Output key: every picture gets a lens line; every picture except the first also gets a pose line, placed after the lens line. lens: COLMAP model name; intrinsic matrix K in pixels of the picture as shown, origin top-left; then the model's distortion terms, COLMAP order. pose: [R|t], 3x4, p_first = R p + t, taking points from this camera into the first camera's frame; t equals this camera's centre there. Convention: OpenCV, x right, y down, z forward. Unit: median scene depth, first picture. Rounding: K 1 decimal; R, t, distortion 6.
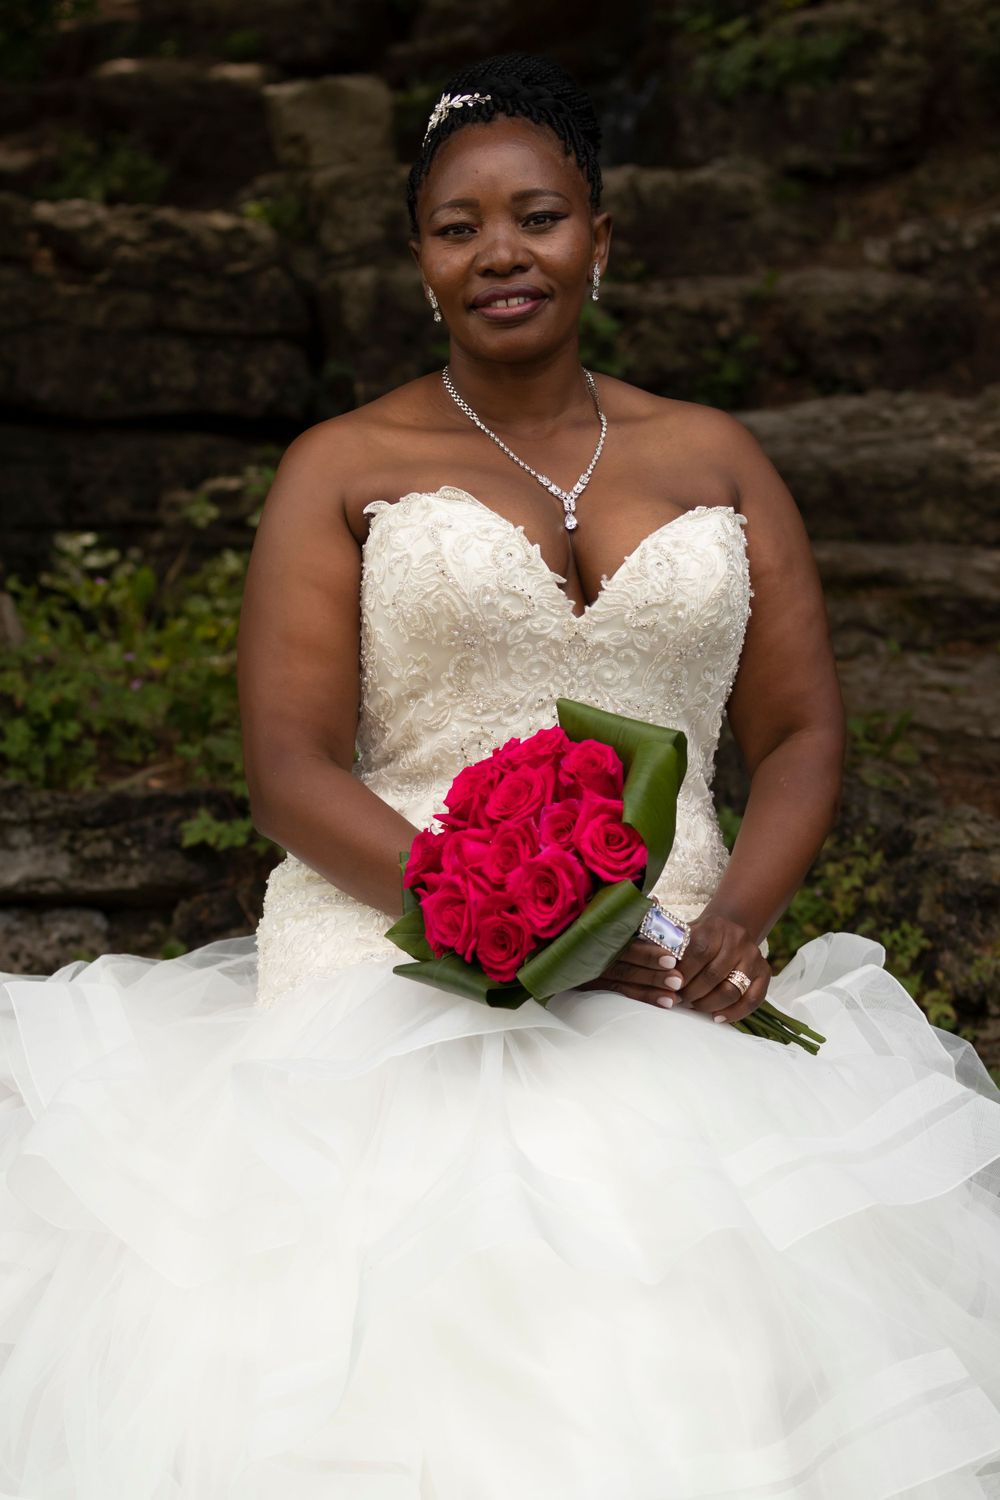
lens RADIAL K [[4887.6, 0, 500.1], [0, 4887.6, 749.9], [0, 0, 1]] dist [-0.320729, 0.000000]
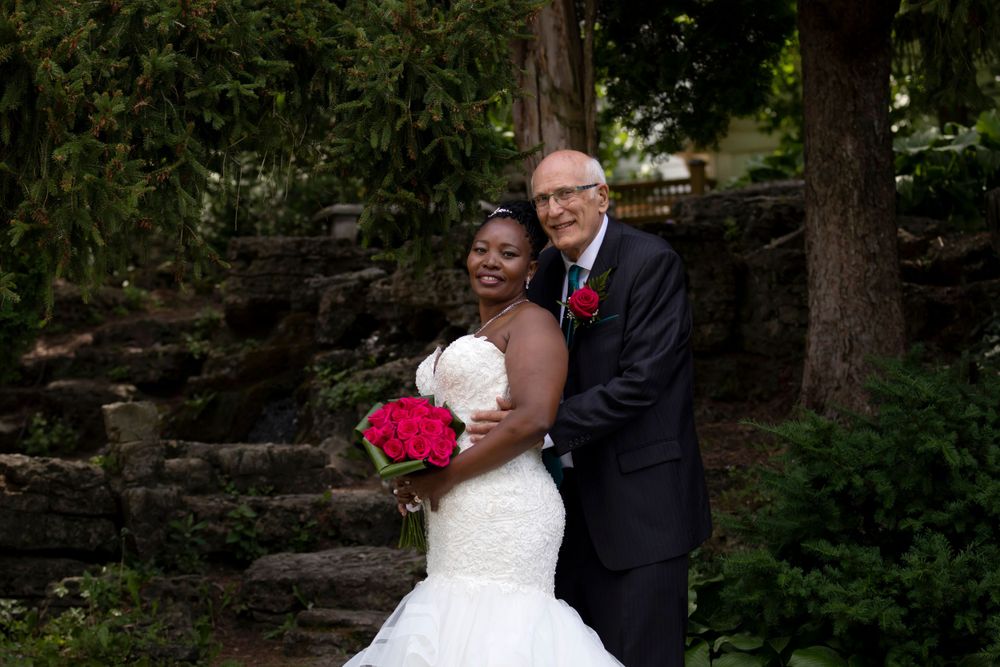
lens RADIAL K [[3258.4, 0, 500.0], [0, 3258.4, 333.7], [0, 0, 1]] dist [-0.320729, 0.000000]
pose [[0.999362, 0.019670, 0.029811, 0.092875], [-0.015252, 0.989781, -0.141780, 0.042228], [-0.032295, 0.141234, 0.989449, -0.512694]]
